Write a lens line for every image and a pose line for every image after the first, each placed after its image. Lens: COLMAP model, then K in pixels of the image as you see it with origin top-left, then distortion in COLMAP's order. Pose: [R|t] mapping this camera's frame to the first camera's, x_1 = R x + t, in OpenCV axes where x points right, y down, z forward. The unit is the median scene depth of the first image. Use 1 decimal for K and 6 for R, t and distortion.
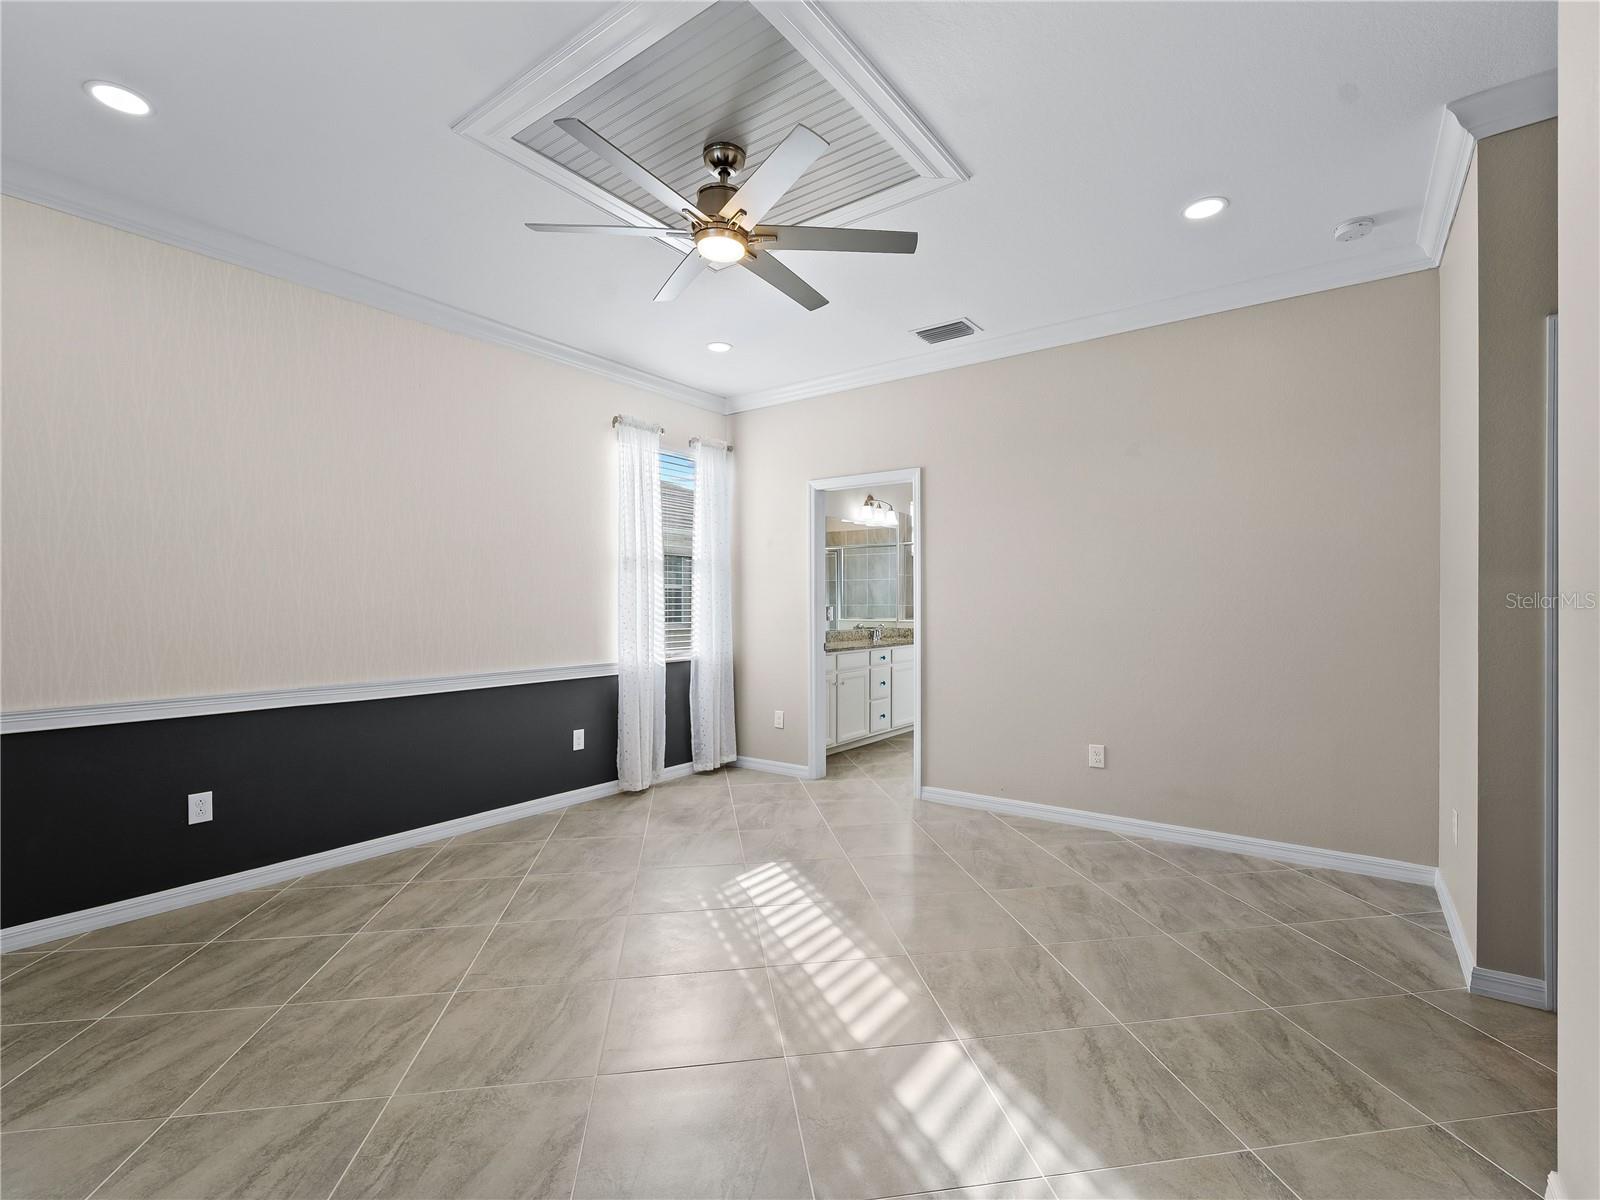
lens RADIAL K [[736.5, 0, 808.7], [0, 736.5, 607.8], [0, 0, 1]] dist [-0.003806, 0.000186]
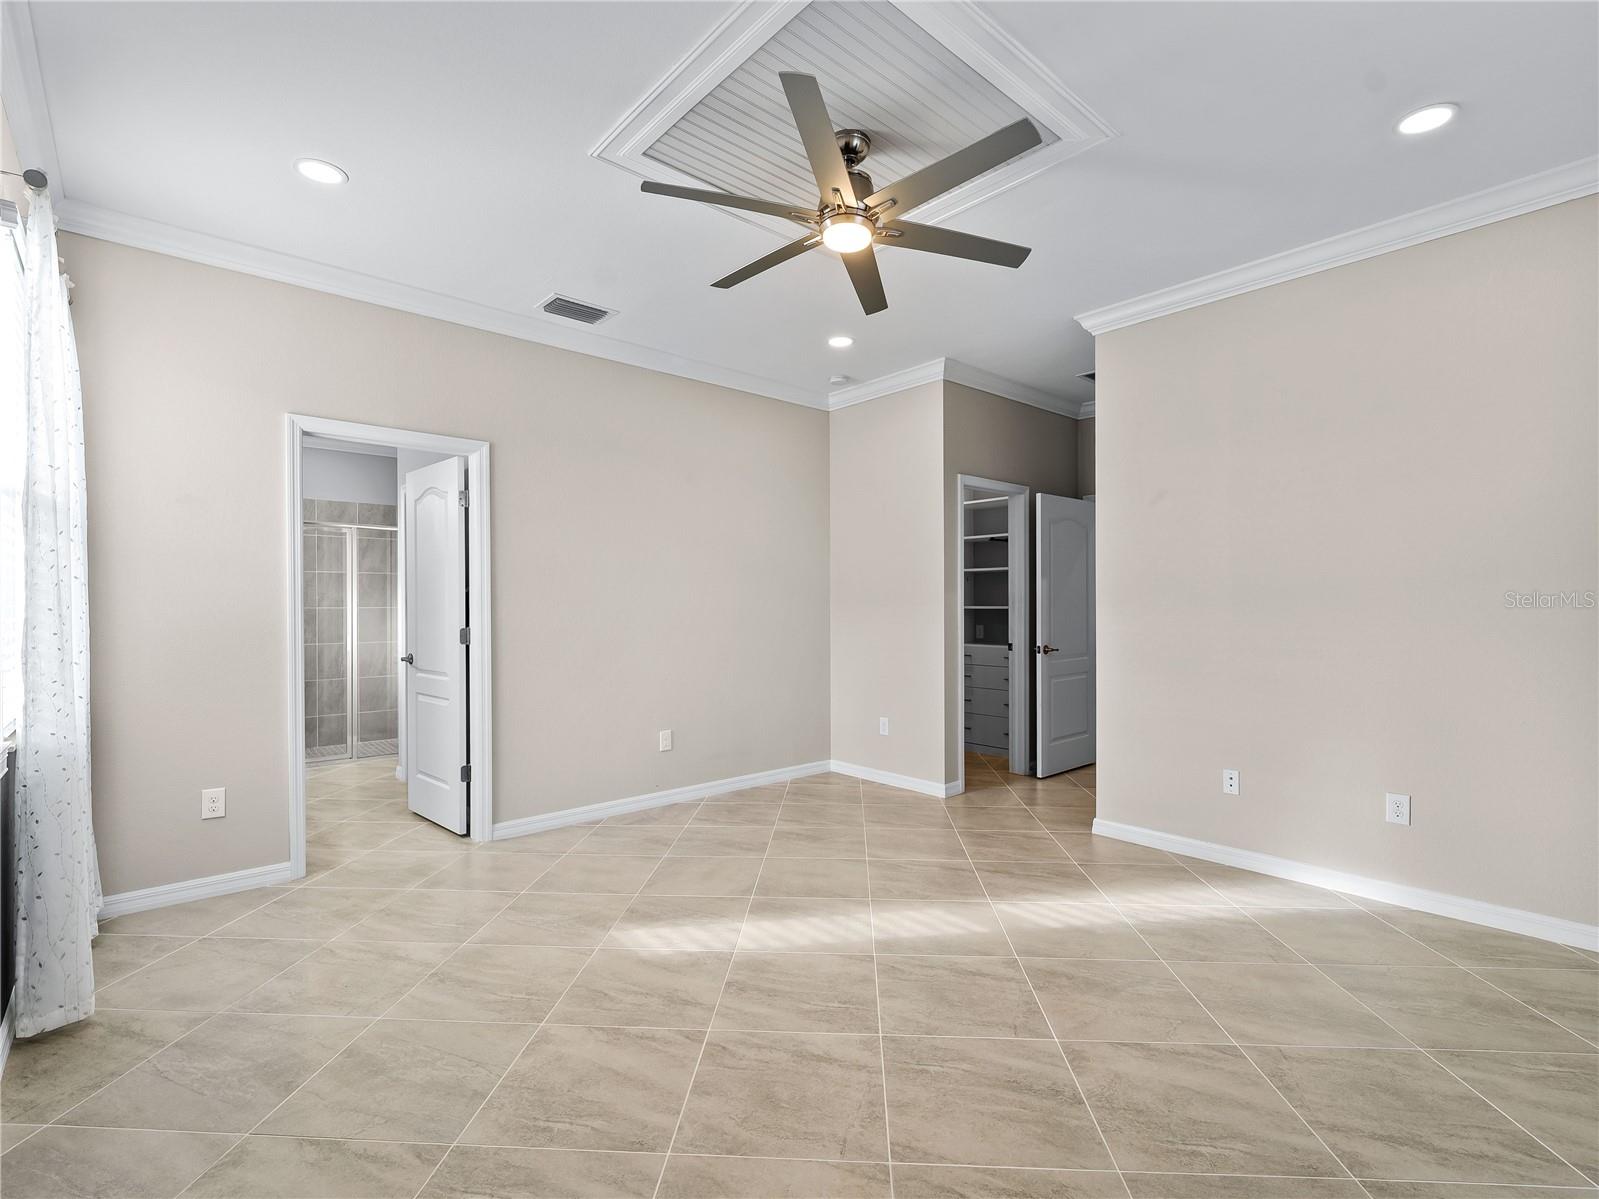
lens RADIAL K [[736.1, 0, 832.3], [0, 736.1, 607.2], [0, 0, 1]] dist [-0.003806, 0.000186]
pose [[0.195301, 0.001176, 0.980743, -0.606928], [0.005548, 0.999982, -0.002304, -0.000223], [-0.980728, 0.005891, 0.195291, 0.473966]]
